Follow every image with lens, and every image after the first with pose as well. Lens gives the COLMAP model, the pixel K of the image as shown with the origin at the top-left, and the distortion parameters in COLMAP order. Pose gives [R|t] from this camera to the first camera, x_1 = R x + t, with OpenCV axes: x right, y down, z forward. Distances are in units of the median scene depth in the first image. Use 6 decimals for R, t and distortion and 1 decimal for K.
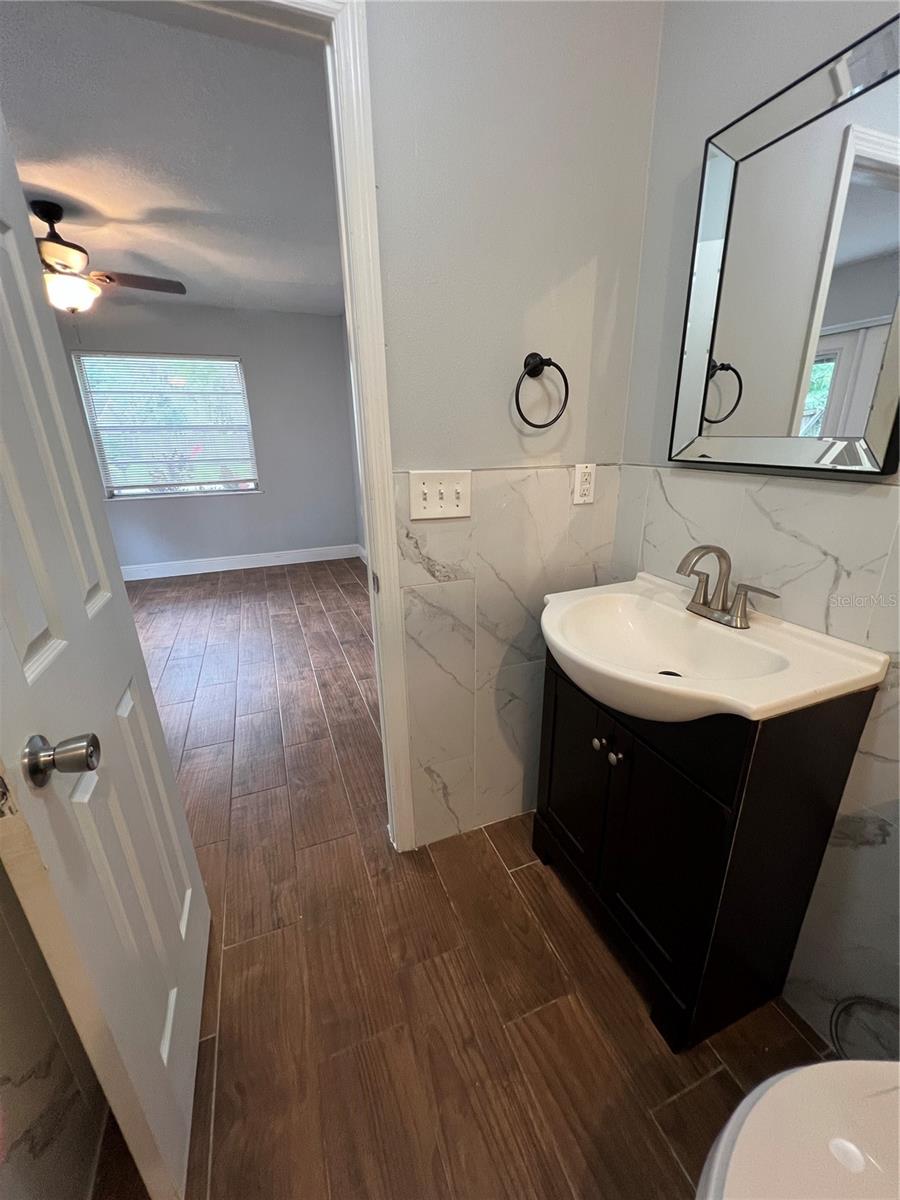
lens RADIAL K [[481.1, 0, 450.7], [0, 481.1, 599.7], [0, 0, 1]] dist [-0.001935, -0.000117]
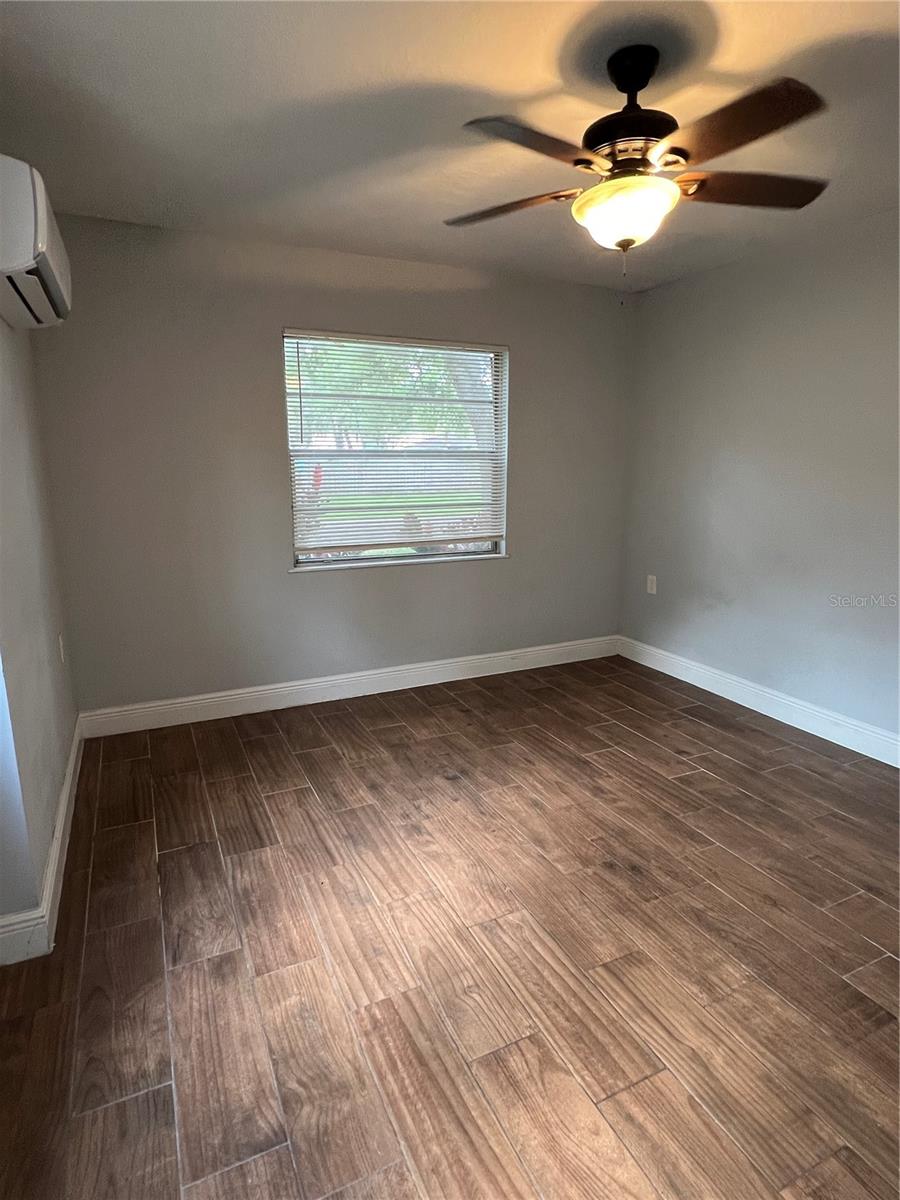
lens RADIAL K [[653.2, 0, 450.6], [0, 653.2, 600.3], [0, 0, 1]] dist [-0.003330, -0.000149]
pose [[0.997249, 0.002027, 0.074101, -0.903999], [0.006990, 0.992600, -0.121230, -0.111360], [-0.073799, 0.121415, 0.989855, 0.302503]]
